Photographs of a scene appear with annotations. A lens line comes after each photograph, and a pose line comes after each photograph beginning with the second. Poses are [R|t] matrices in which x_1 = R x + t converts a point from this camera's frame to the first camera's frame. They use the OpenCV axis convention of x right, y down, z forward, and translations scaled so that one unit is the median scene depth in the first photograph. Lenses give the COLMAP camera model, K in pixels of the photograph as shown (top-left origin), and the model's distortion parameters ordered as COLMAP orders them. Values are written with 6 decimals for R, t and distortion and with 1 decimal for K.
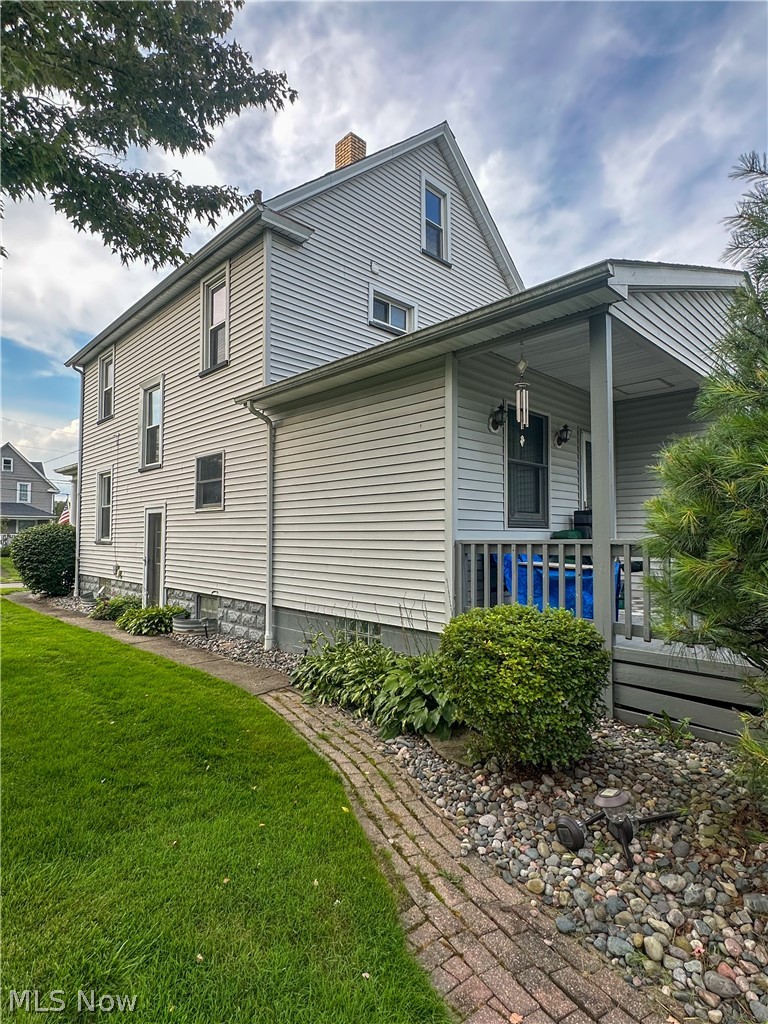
lens RADIAL K [[536.2, 0, 384.0], [0, 536.2, 512.0], [0, 0, 1]] dist [-0.017810, 0.000469]
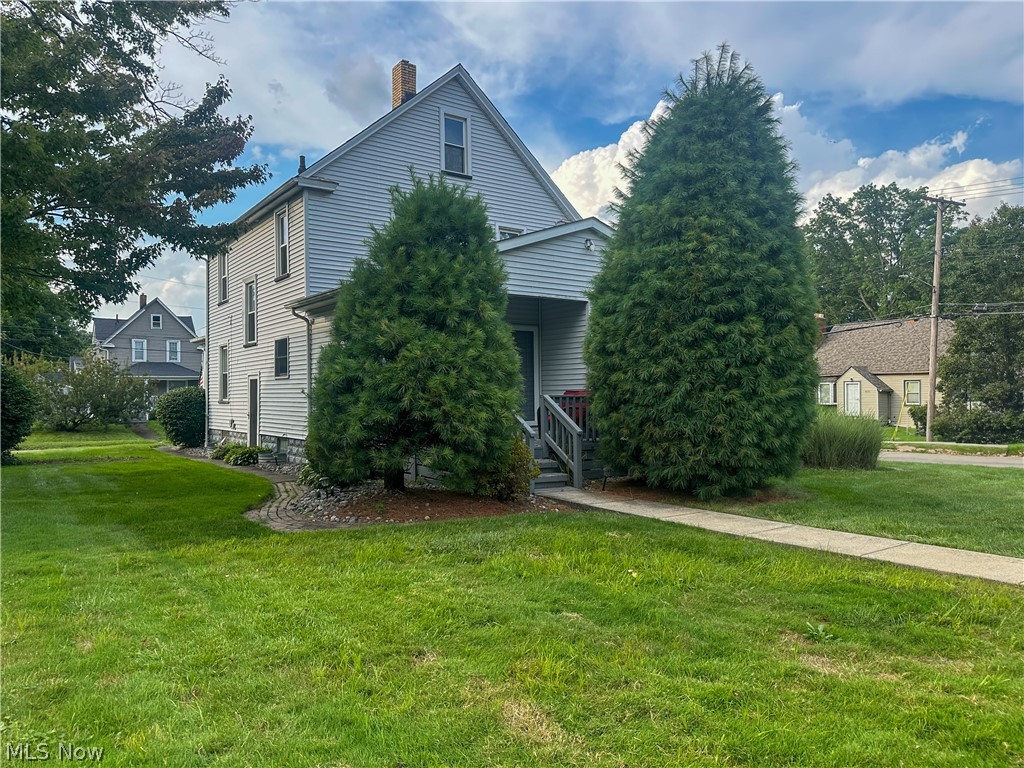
lens RADIAL K [[720.4, 0, 512.0], [0, 720.4, 384.0], [0, 0, 1]] dist [0.003988, -0.000028]
pose [[0.986924, -0.010060, -0.160870, 0.499256], [0.014580, 0.999531, 0.026937, -0.025304], [0.160524, -0.028930, 0.986608, -0.672903]]
